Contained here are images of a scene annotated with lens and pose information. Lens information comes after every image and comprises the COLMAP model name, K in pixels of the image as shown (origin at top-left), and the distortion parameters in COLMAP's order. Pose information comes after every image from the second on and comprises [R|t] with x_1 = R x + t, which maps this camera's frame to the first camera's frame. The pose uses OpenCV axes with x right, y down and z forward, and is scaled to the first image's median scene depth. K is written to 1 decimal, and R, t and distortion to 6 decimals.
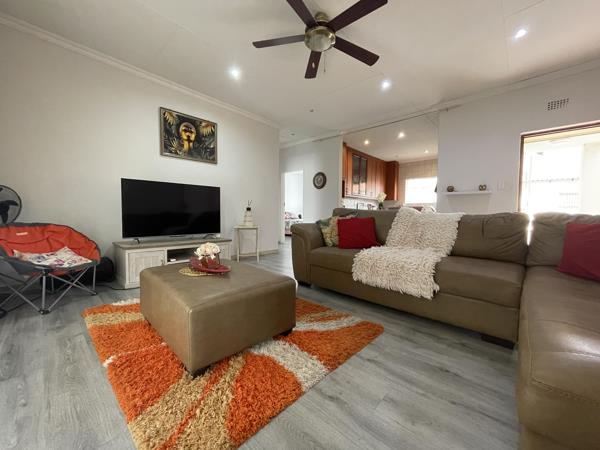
lens RADIAL K [[241.7, 0, 298.6], [0, 241.7, 225.1], [0, 0, 1]] dist [-0.007330, -0.000007]
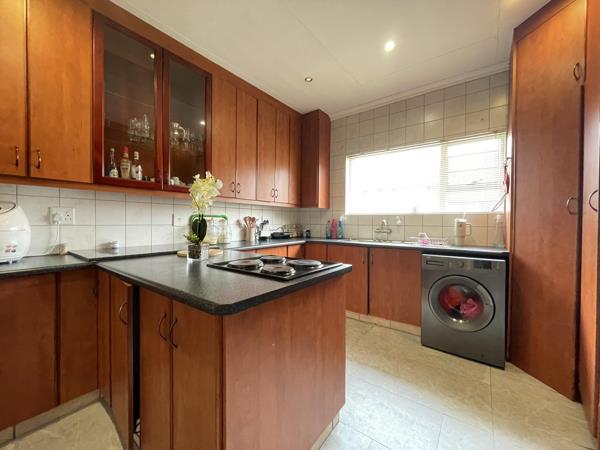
lens RADIAL K [[241.7, 0, 298.6], [0, 241.7, 225.1], [0, 0, 1]] dist [-0.007330, -0.000007]
pose [[0.995412, -0.012912, 0.094804, 0.334034], [0.016085, 0.999333, -0.032788, -0.063735], [-0.094318, 0.034162, 0.994956, 0.622857]]
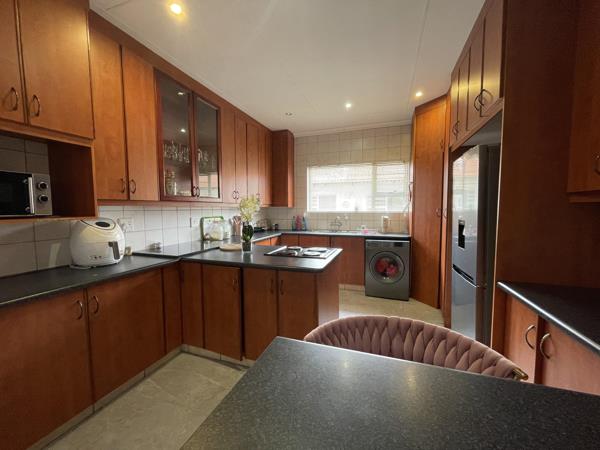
lens RADIAL K [[241.7, 0, 298.6], [0, 241.7, 225.1], [0, 0, 1]] dist [-0.007330, -0.000007]
pose [[0.921707, -0.050153, 0.384630, 0.221252], [0.041513, 0.998665, 0.030740, -0.082424], [-0.385658, -0.012366, 0.922559, 0.527878]]
